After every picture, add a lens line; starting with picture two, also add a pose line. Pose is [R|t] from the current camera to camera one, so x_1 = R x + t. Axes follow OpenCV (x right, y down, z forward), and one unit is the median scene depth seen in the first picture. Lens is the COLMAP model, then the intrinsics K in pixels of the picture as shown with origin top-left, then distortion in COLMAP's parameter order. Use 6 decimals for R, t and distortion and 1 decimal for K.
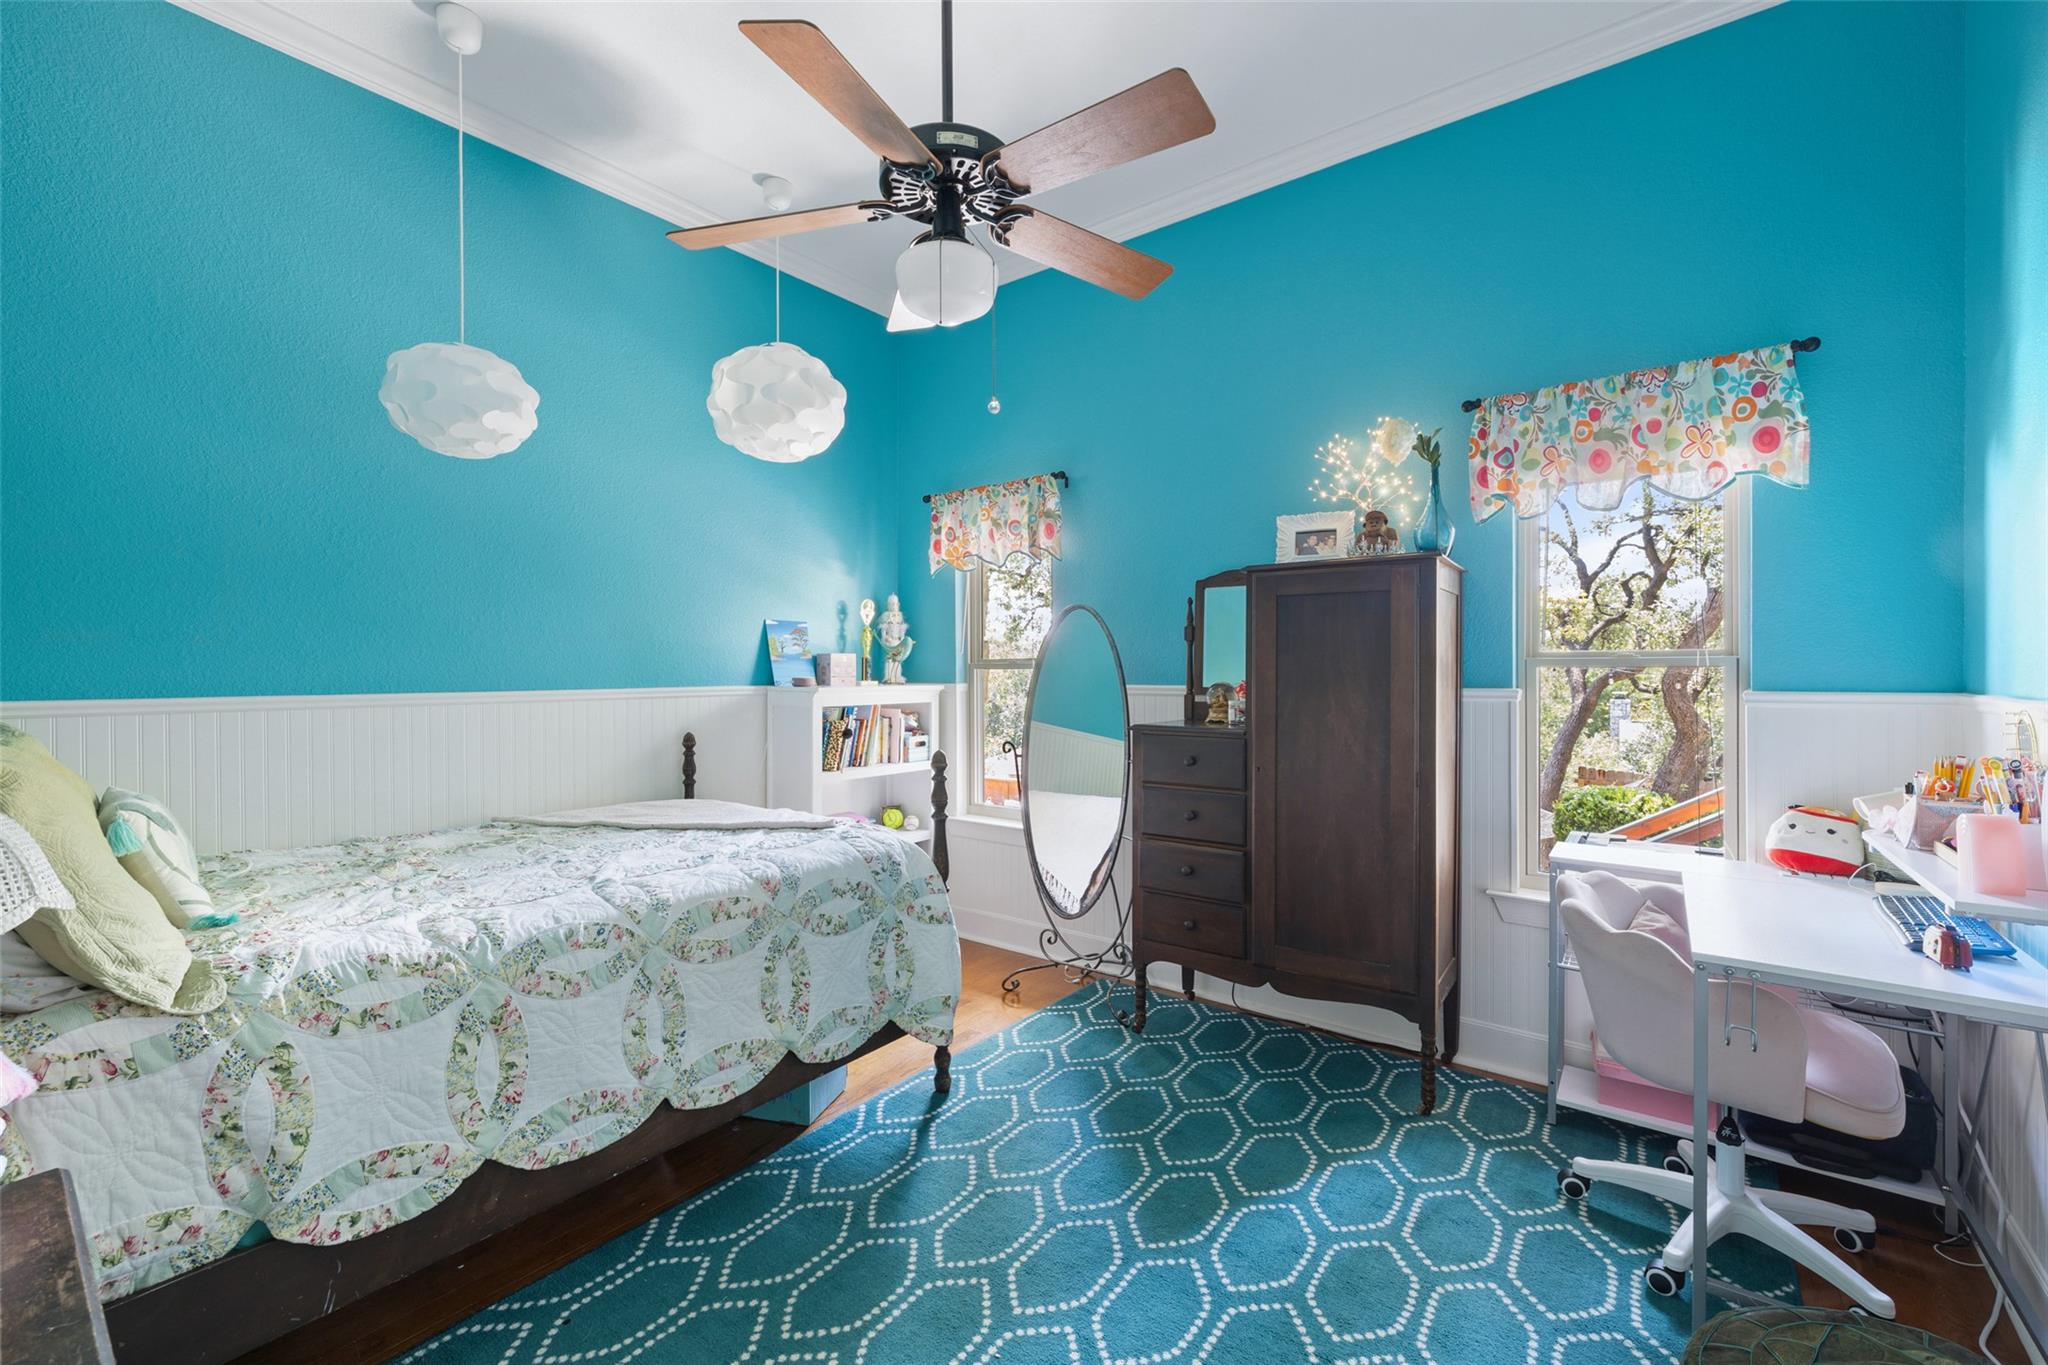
lens RADIAL K [[829.7, 0, 1021.8], [0, 829.7, 675.1], [0, 0, 1]] dist [0.000200, -0.000033]
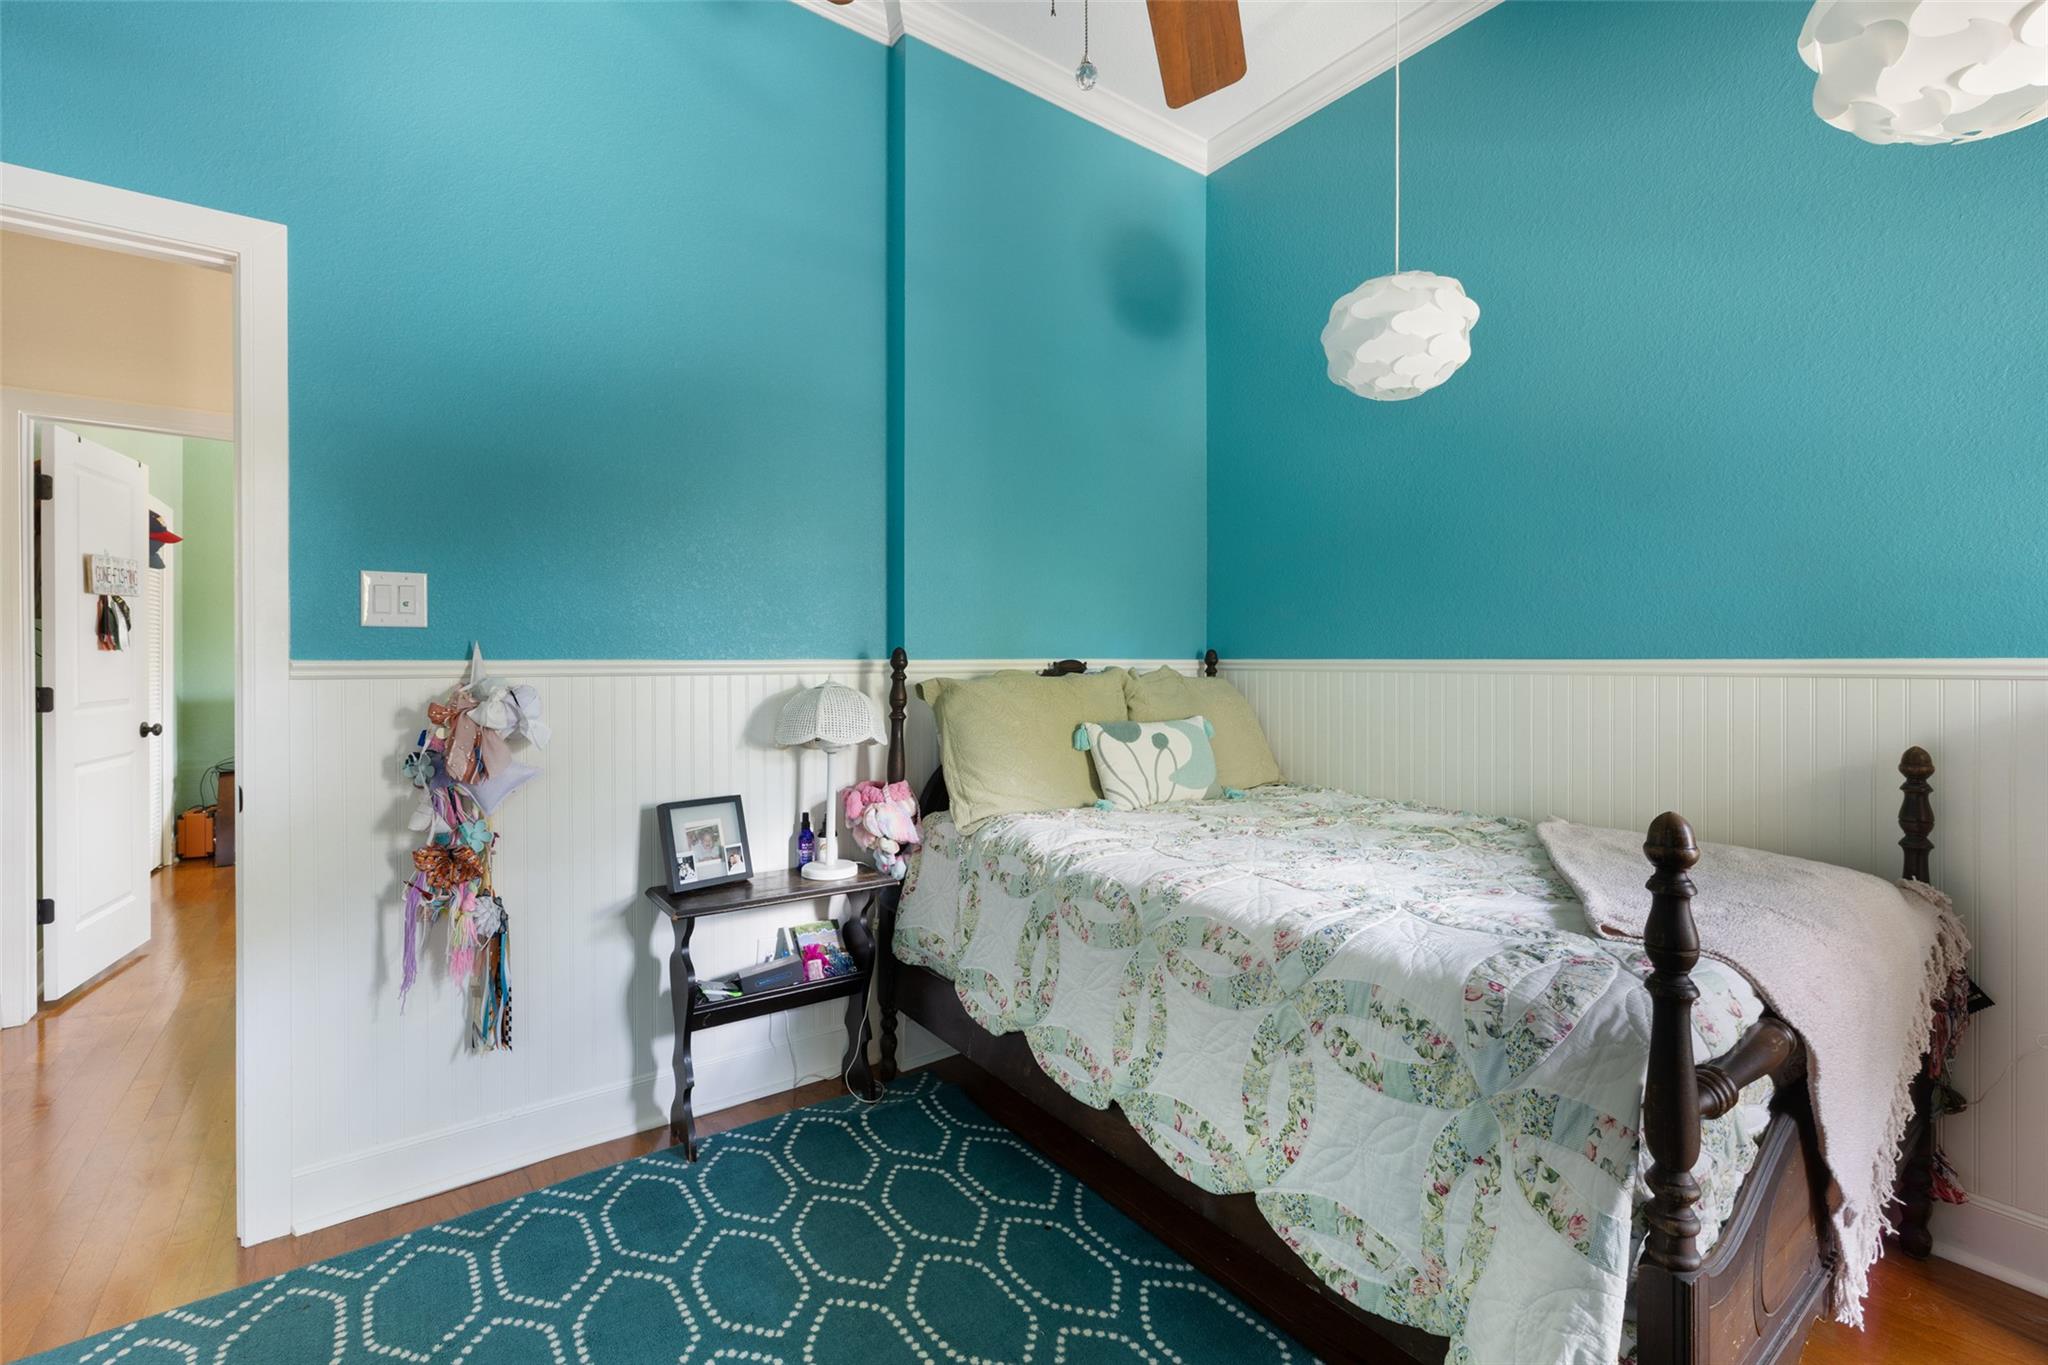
lens RADIAL K [[885.9, 0, 1022.7], [0, 885.9, 673.9], [0, 0, 1]] dist [-0.000025, 0.000171]
pose [[-0.282818, 0.011050, -0.959110, 0.485857], [-0.005596, 0.999898, 0.013170, 0.035639], [0.959157, 0.009092, -0.282727, 1.112538]]
